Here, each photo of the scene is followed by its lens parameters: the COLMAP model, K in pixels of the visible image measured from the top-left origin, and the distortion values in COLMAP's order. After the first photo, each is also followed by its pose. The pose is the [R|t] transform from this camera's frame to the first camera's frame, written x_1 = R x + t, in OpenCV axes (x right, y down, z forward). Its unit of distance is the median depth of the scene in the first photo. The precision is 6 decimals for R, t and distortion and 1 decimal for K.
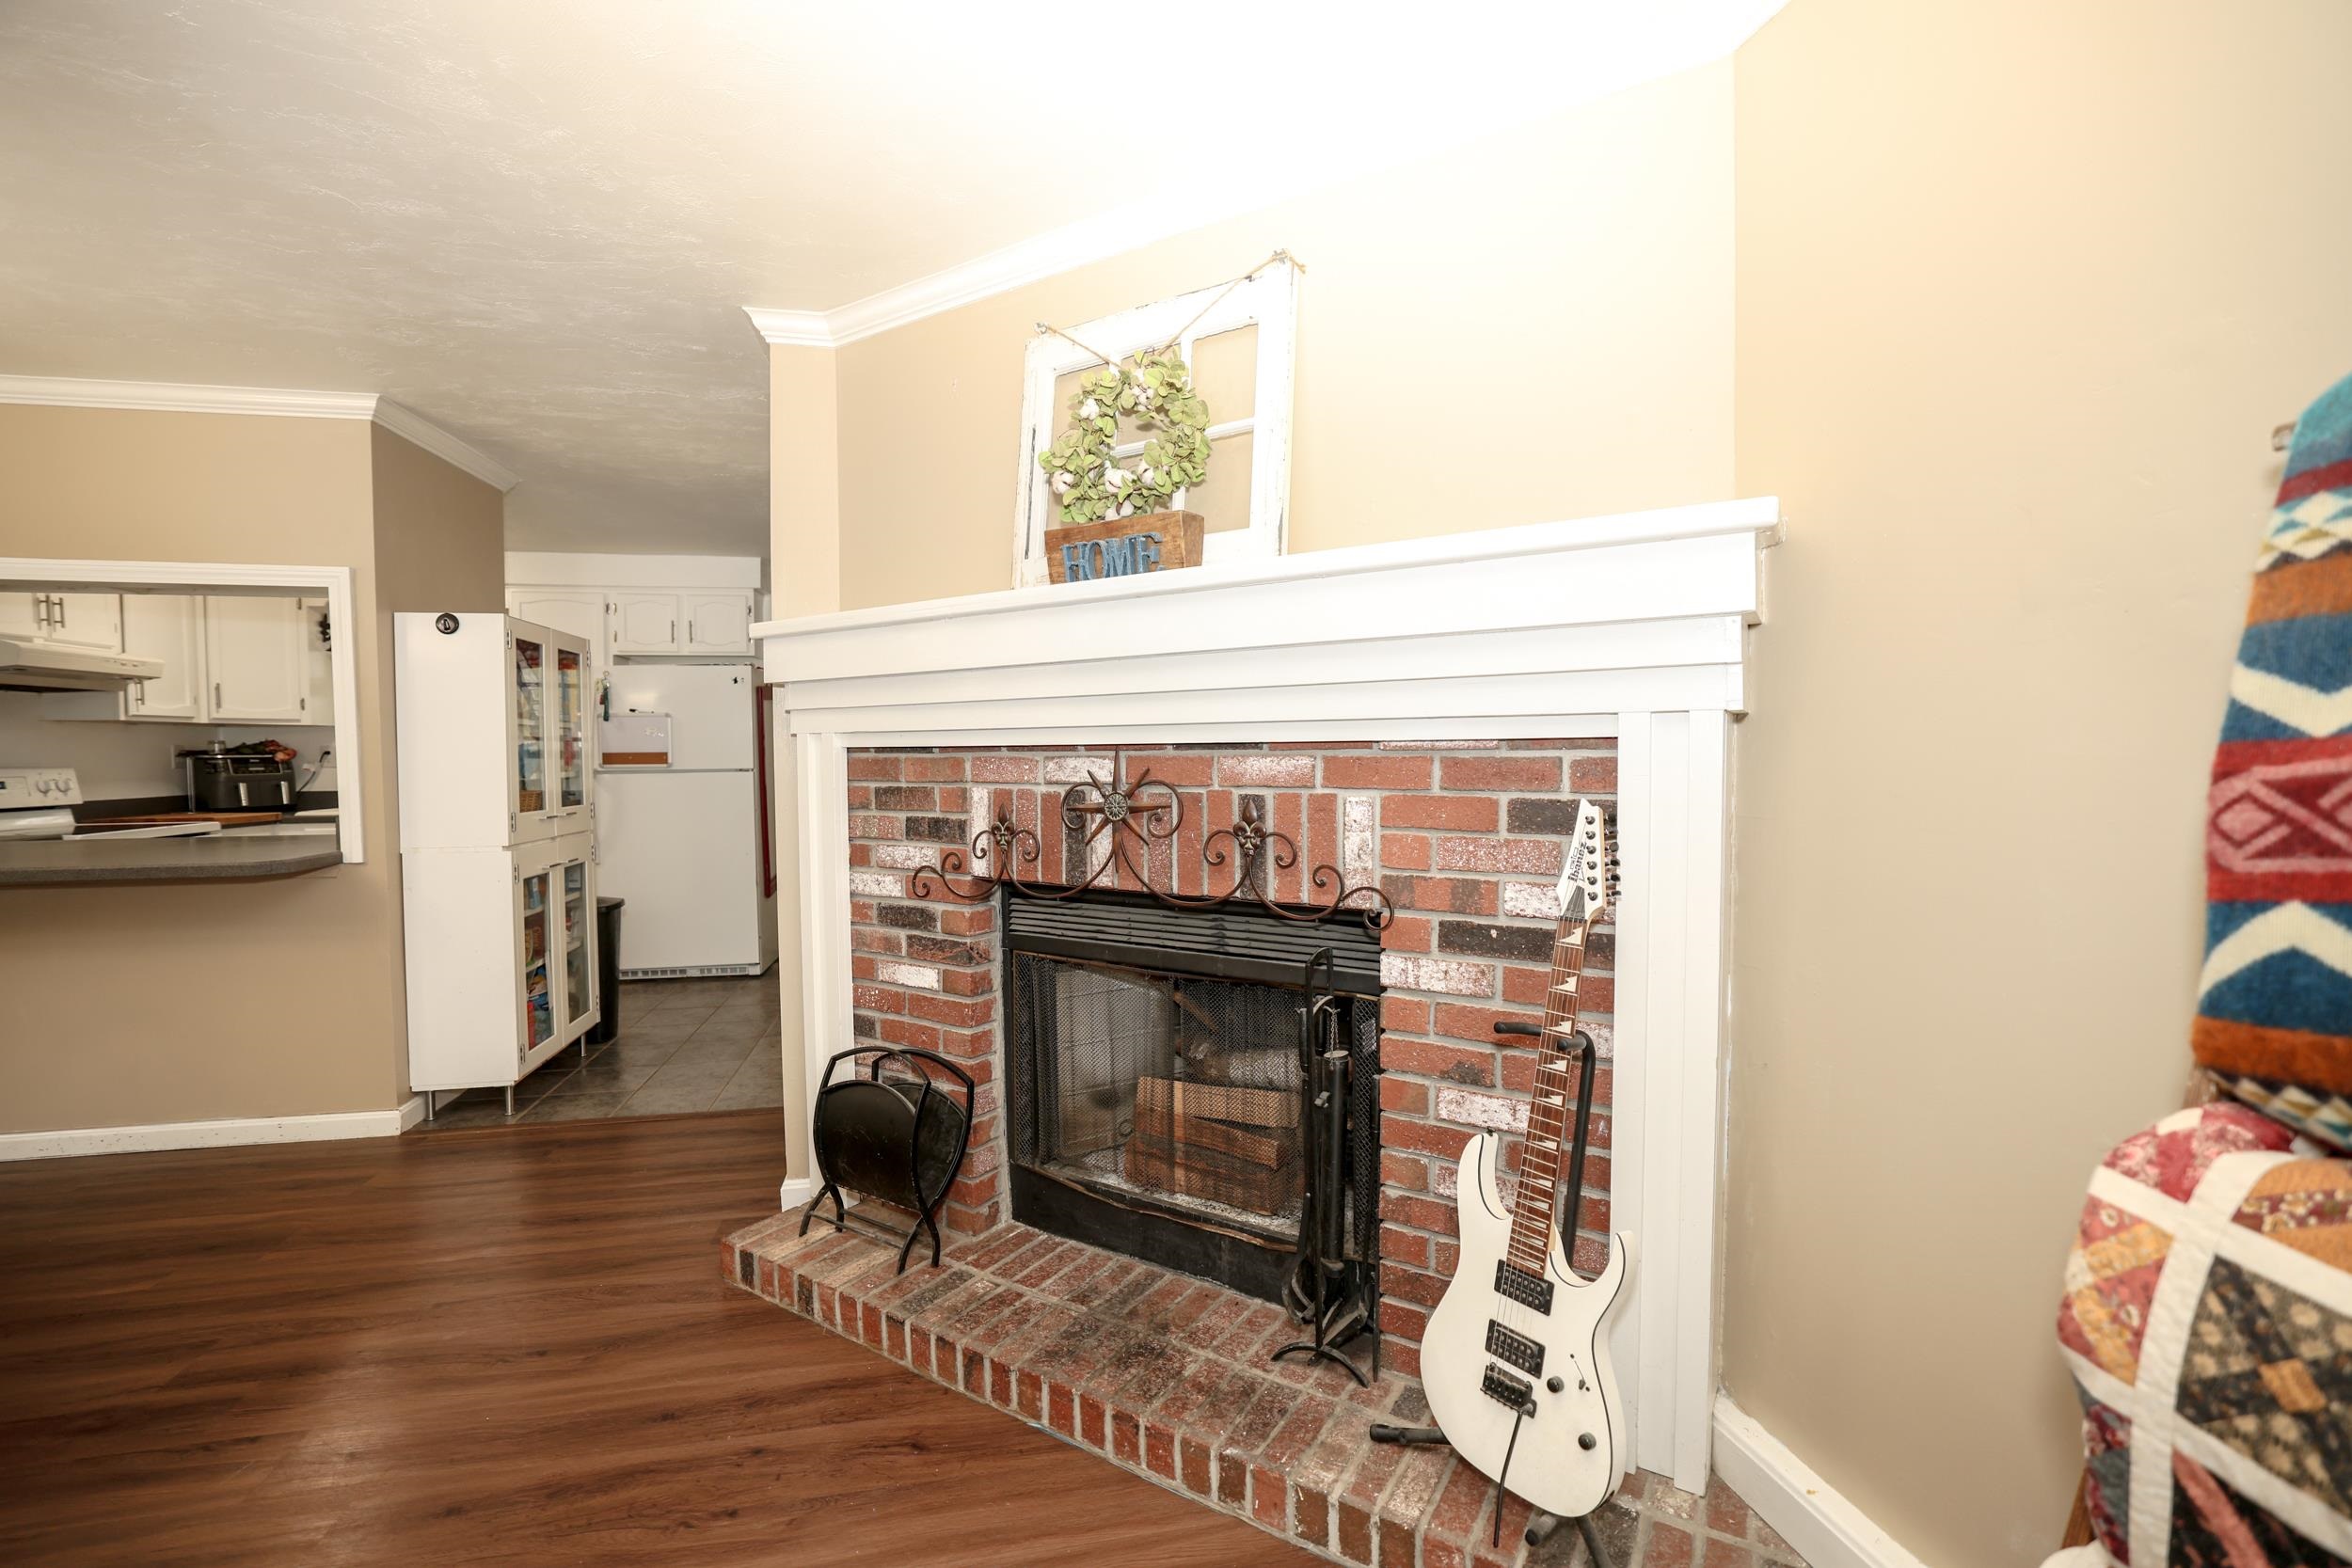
lens RADIAL K [[1051.3, 0, 1176.0], [0, 1051.3, 784.0], [0, 0, 1]] dist [-0.051618, 0.022609]
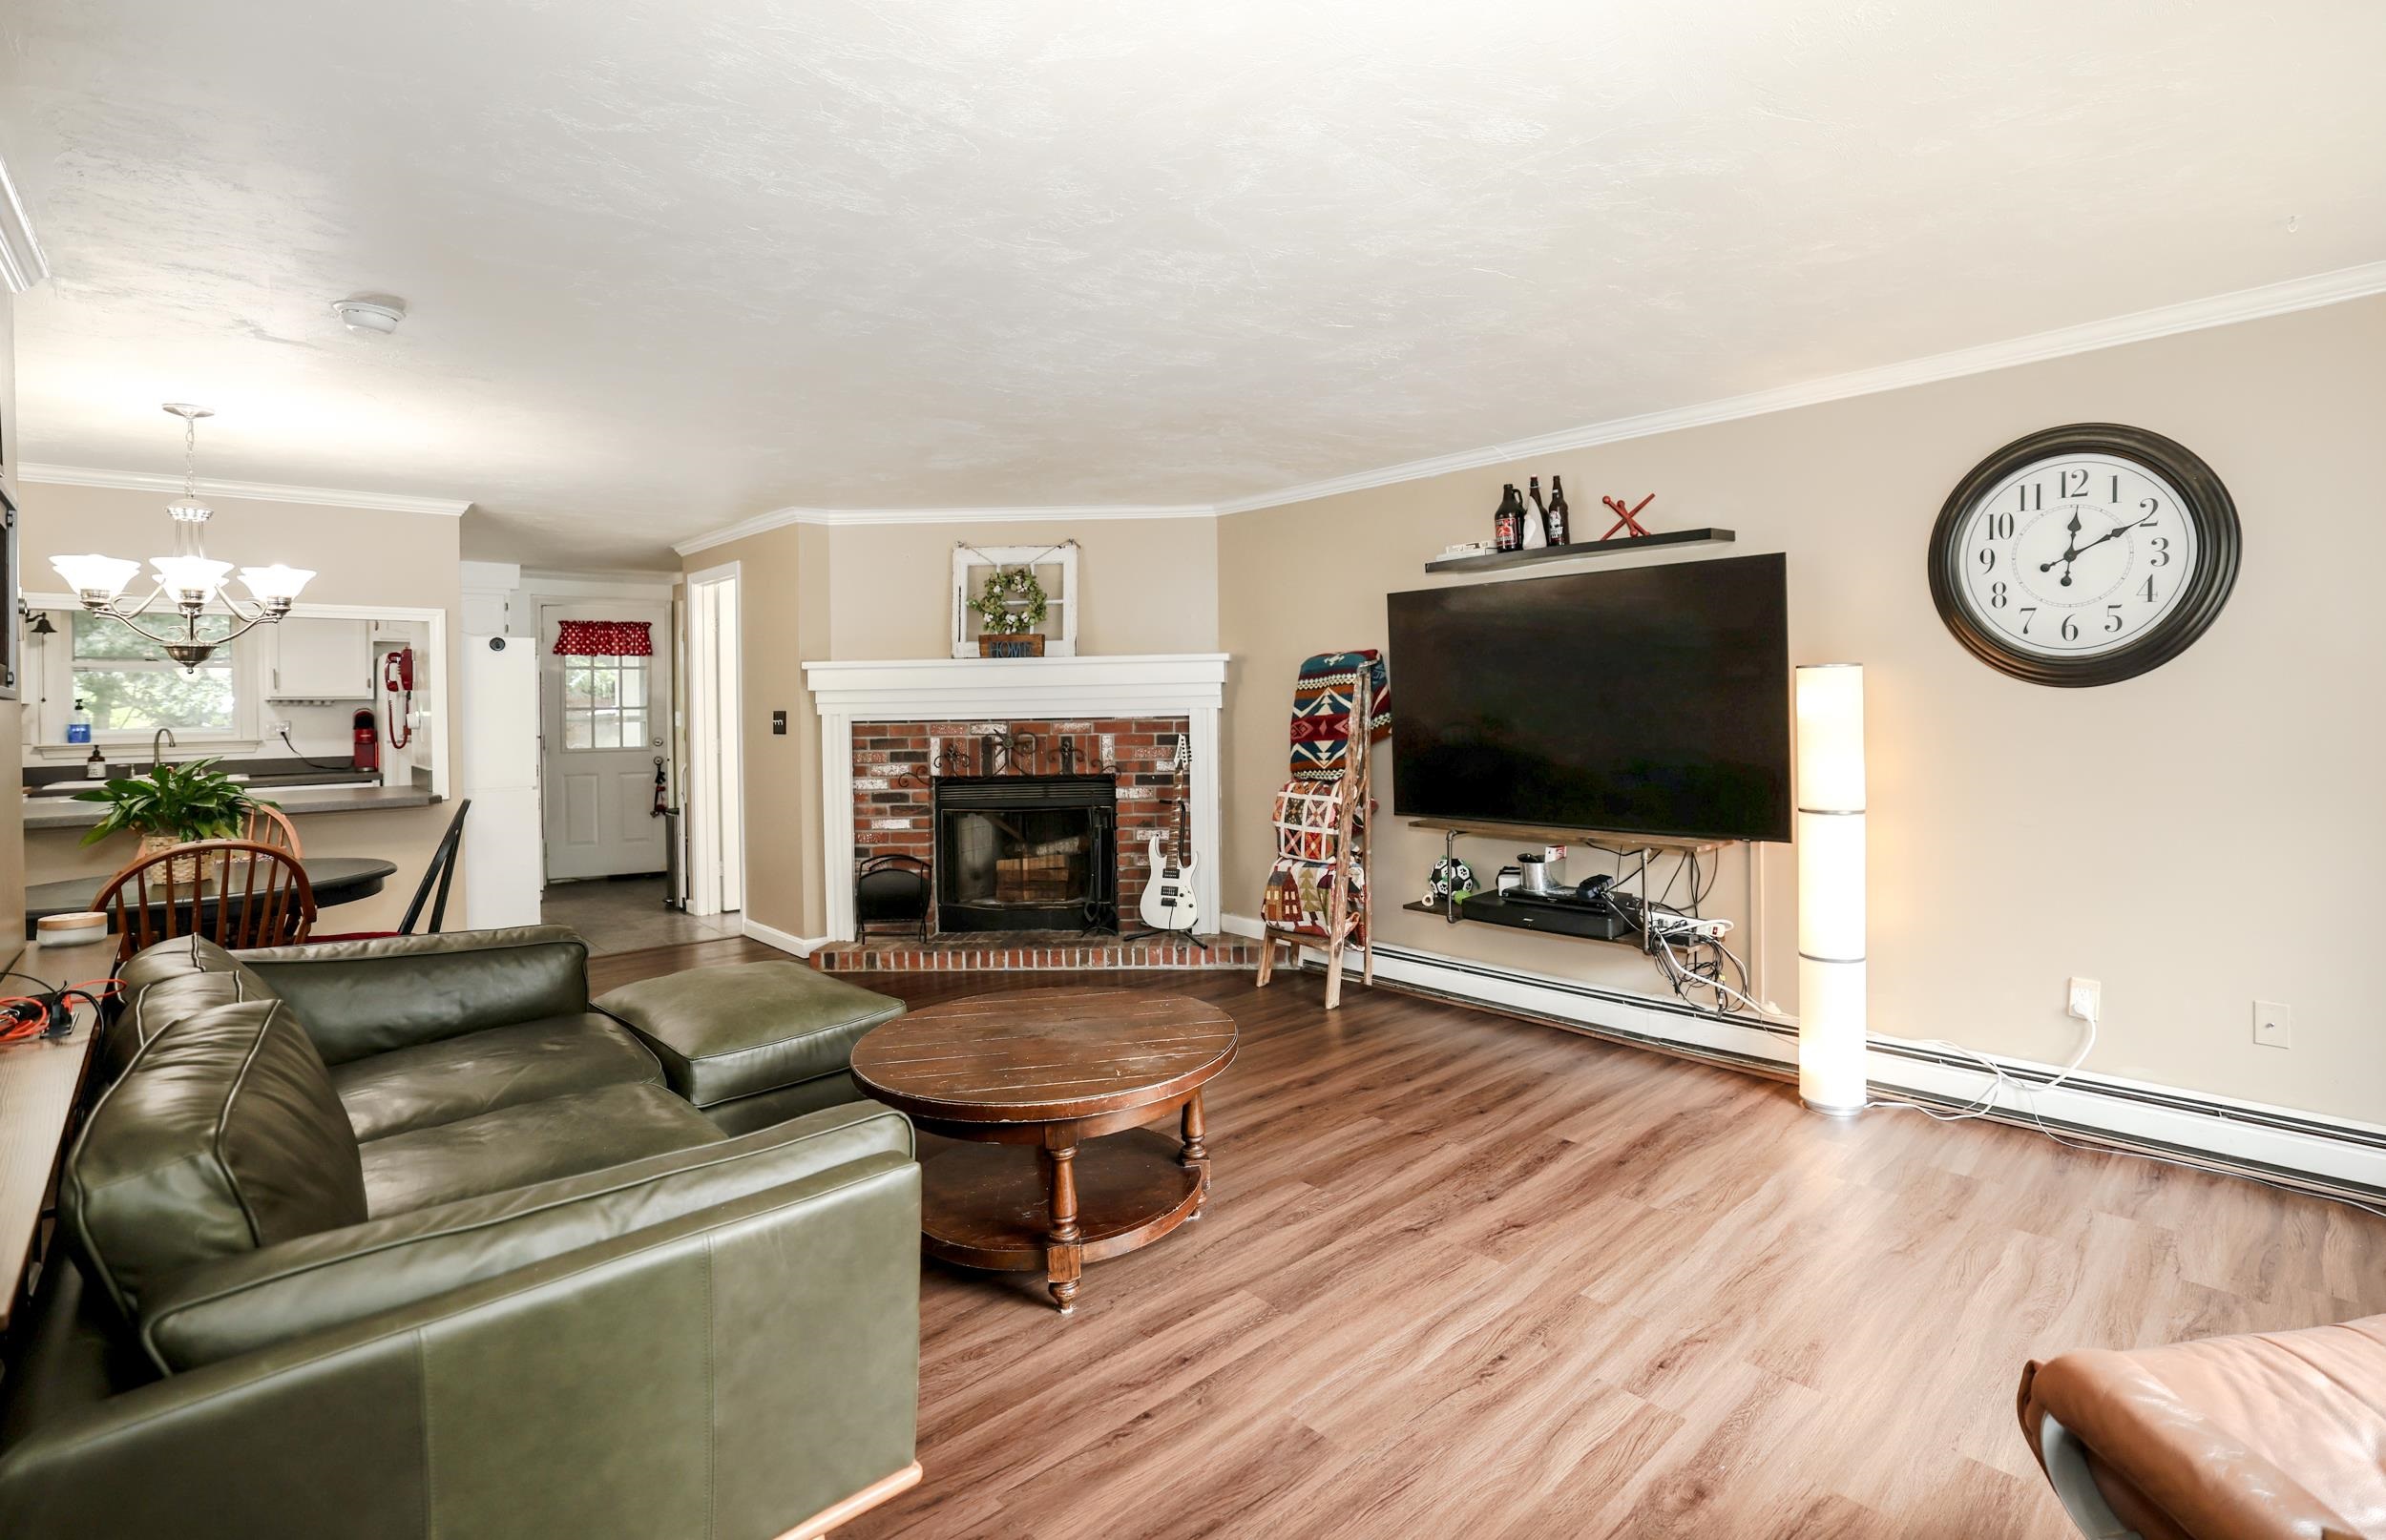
lens RADIAL K [[1084.6, 0, 1197.0], [0, 1084.6, 717.0], [0, 0, 1]] dist [0.000029, -0.000002]
pose [[0.890261, -0.009793, 0.455346, -0.886149], [0.024516, 0.999350, -0.026439, 0.041061], [-0.454791, 0.034701, 0.889922, -1.644106]]
